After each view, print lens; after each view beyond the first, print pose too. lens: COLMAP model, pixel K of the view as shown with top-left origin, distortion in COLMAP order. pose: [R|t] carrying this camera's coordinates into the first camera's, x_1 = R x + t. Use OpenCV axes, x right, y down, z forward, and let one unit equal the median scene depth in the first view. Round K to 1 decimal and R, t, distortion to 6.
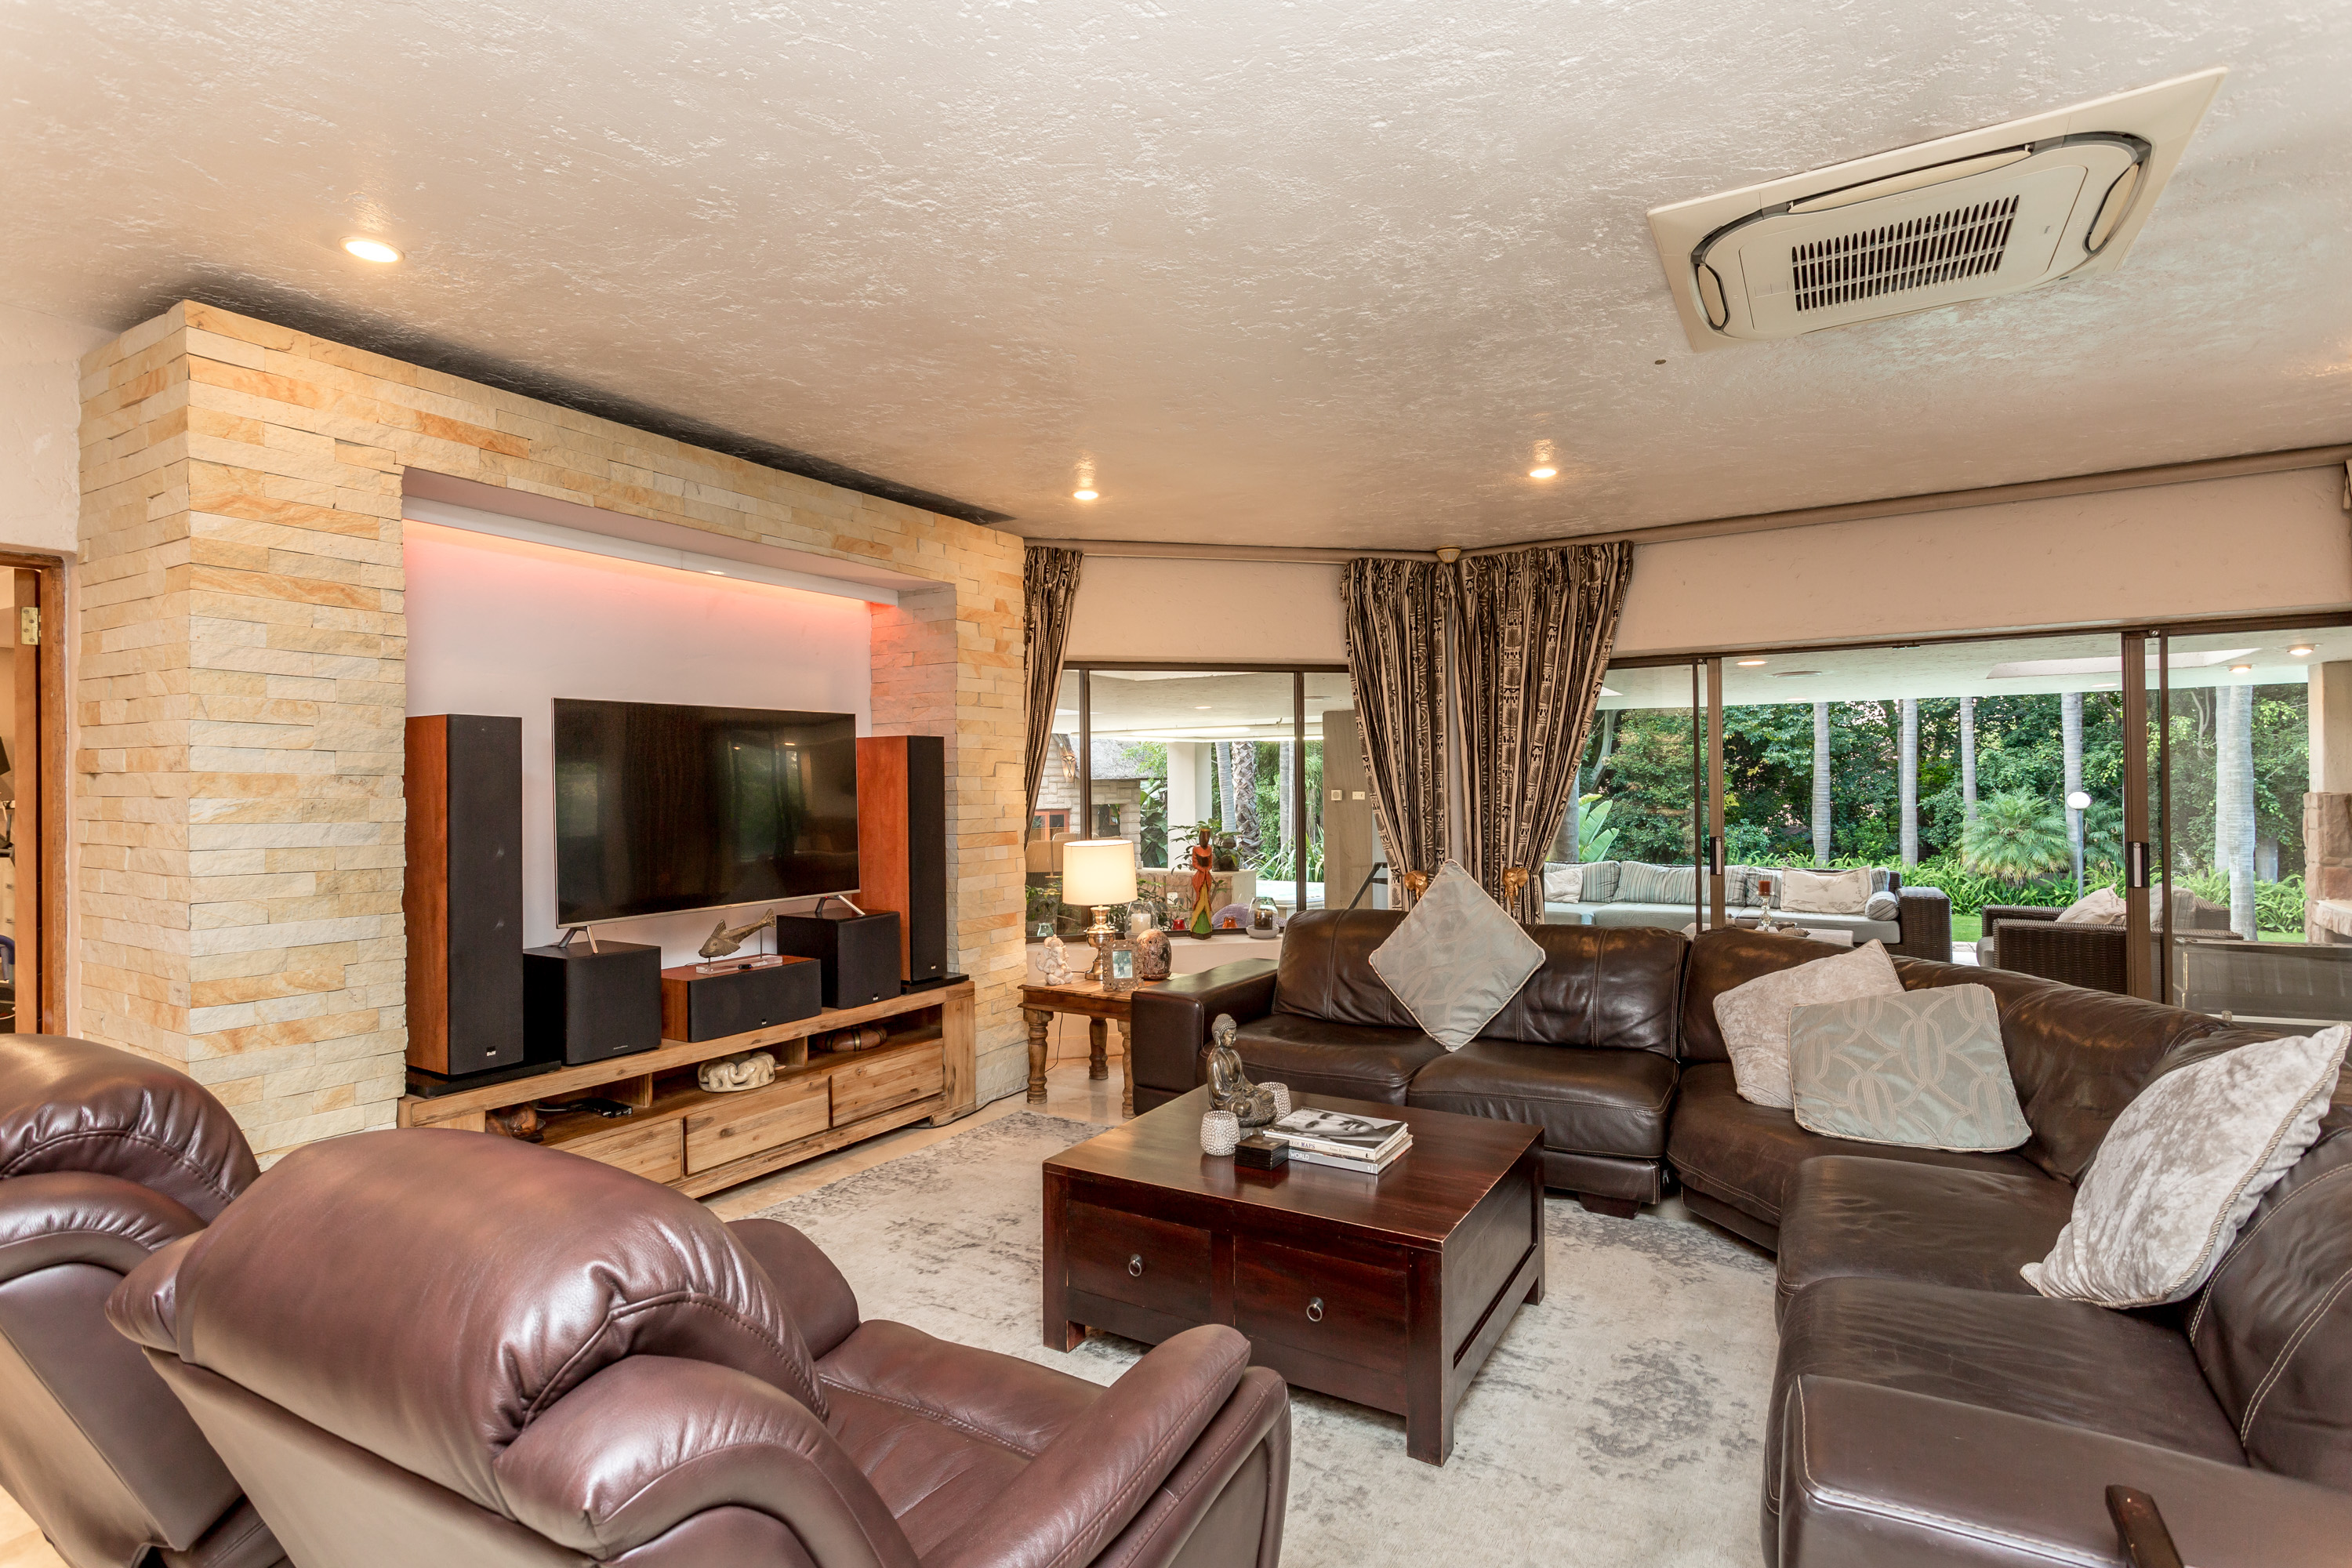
lens RADIAL K [[1145.2, 0, 1176.0], [0, 1145.2, 784.0], [0, 0, 1]] dist [-0.003718, 0.000038]
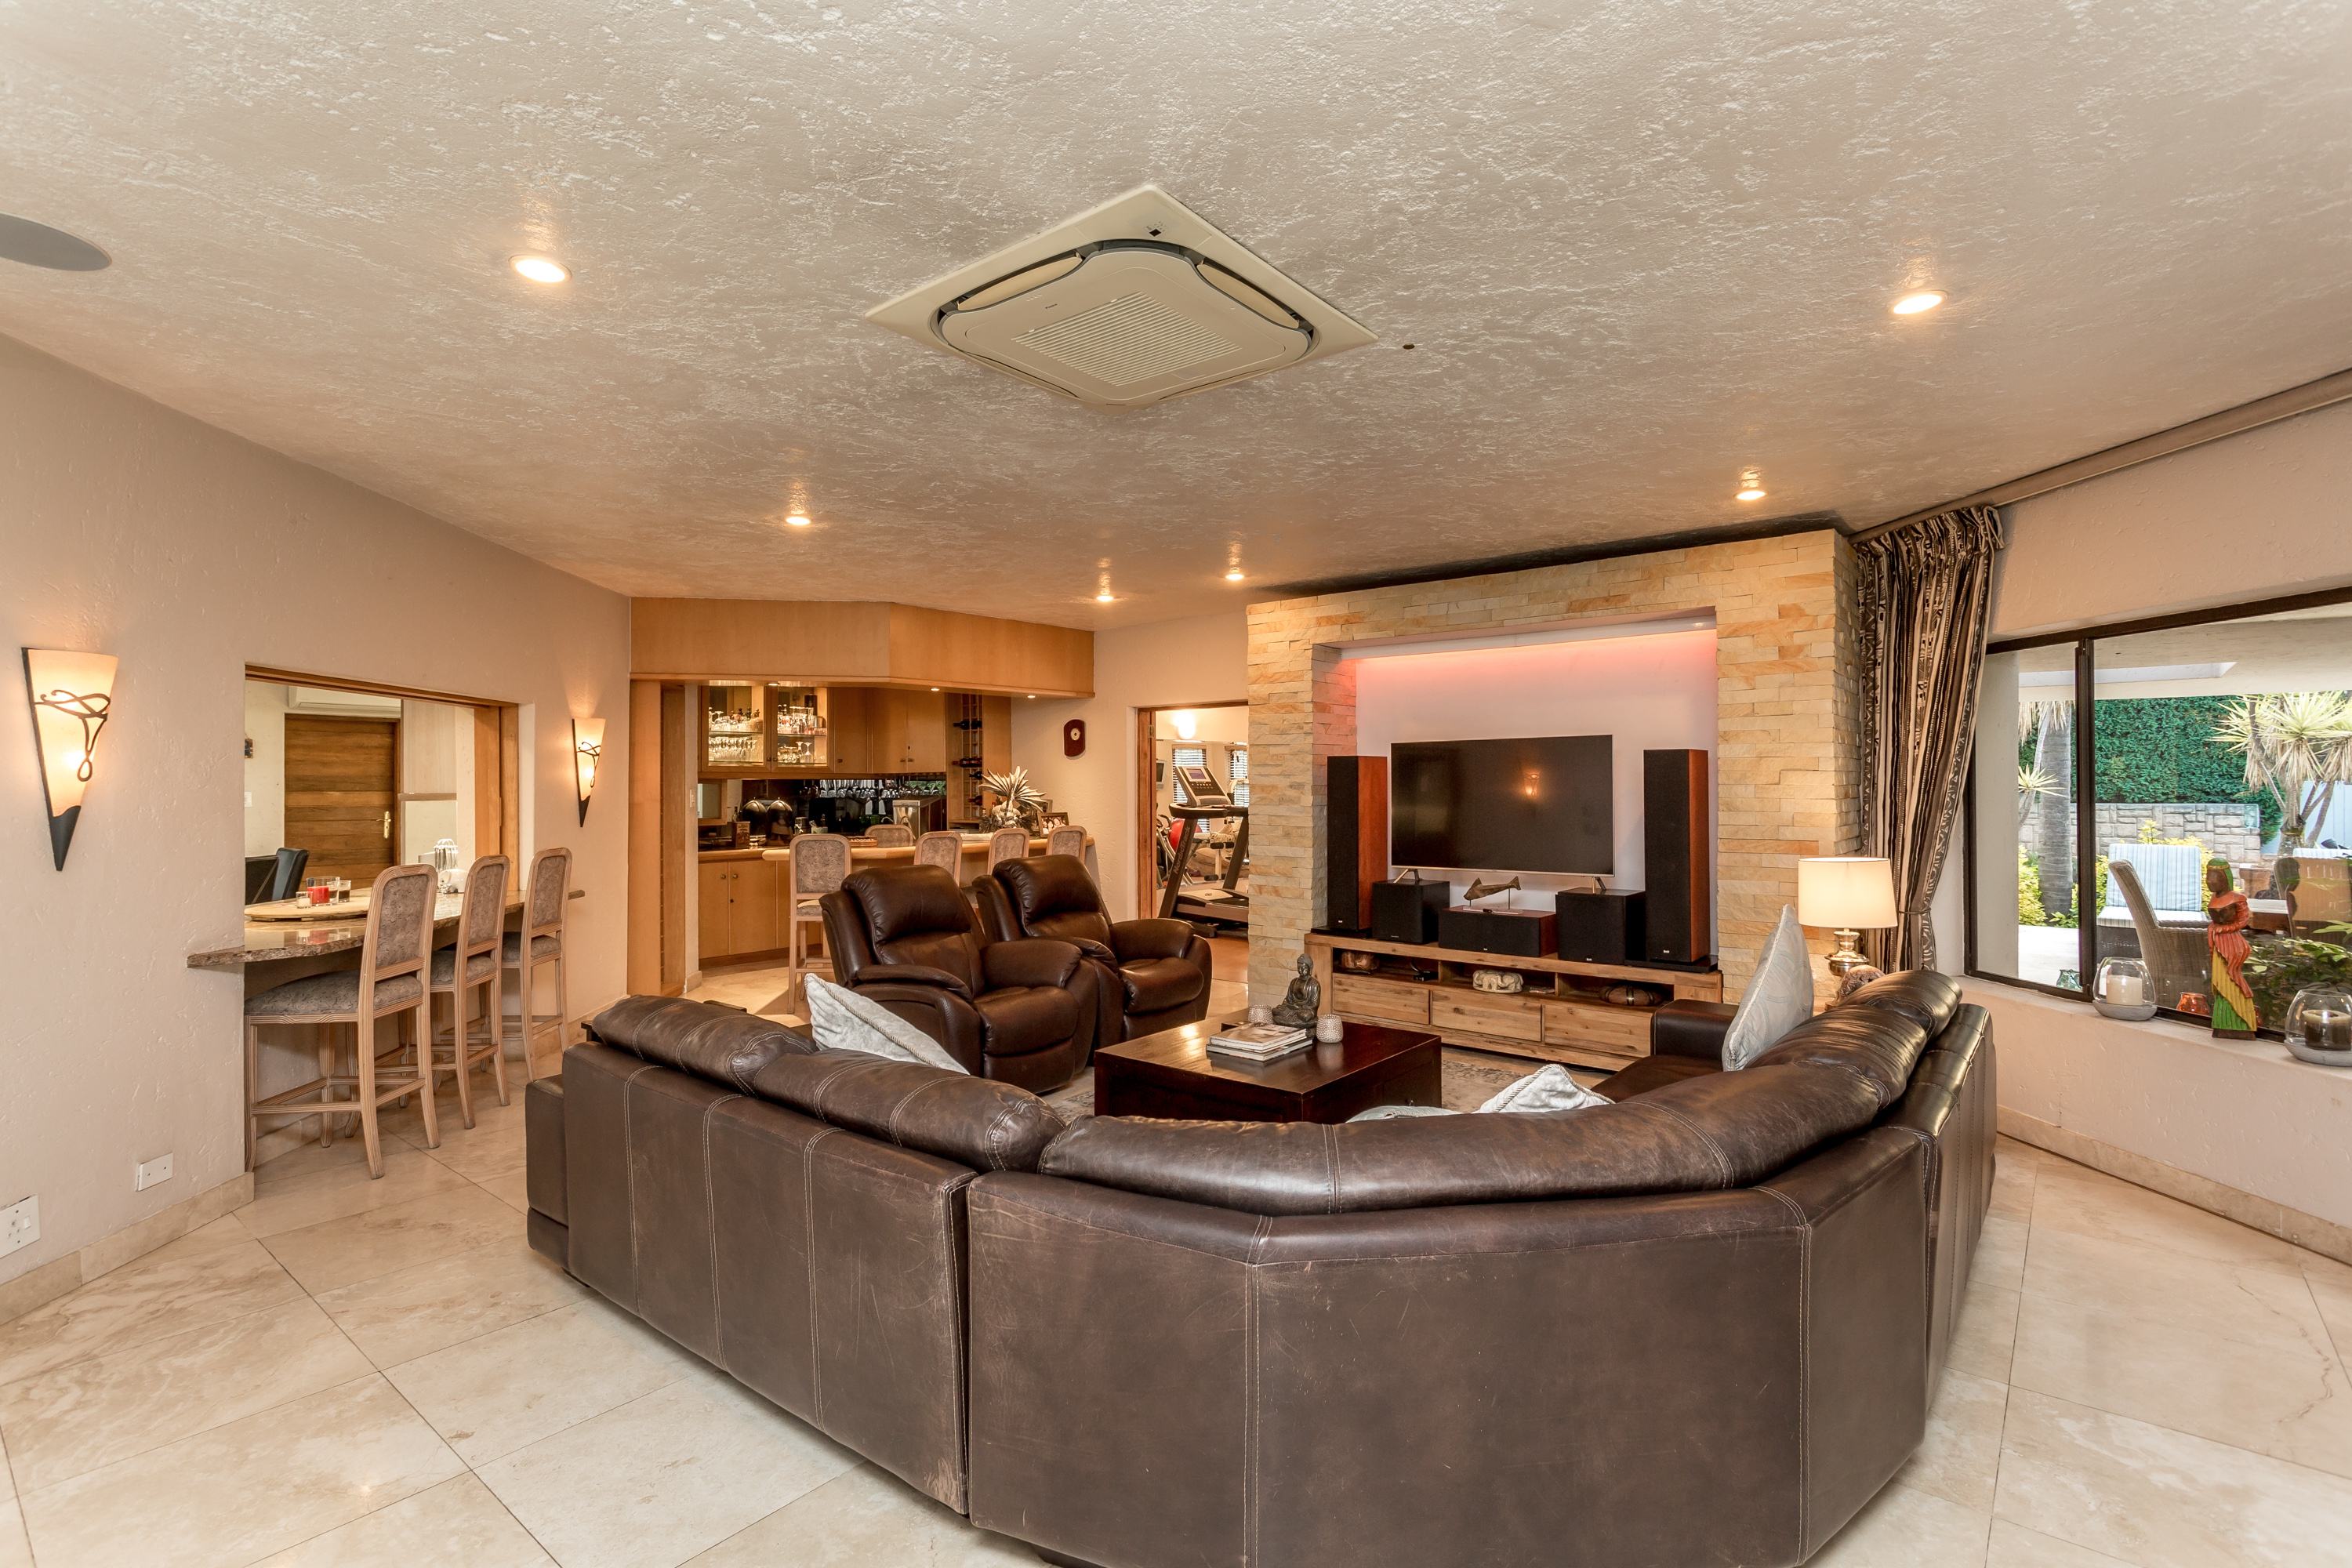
lens RADIAL K [[1085.2, 0, 1167.1], [0, 1085.2, 778.5], [0, 0, 1]] dist [-0.000040, 0.000208]
pose [[-0.140515, 0.005056, -0.990066, 1.535416], [0.005688, 0.999975, 0.004299, -0.033509], [0.990062, -0.005027, -0.140541, 1.090070]]
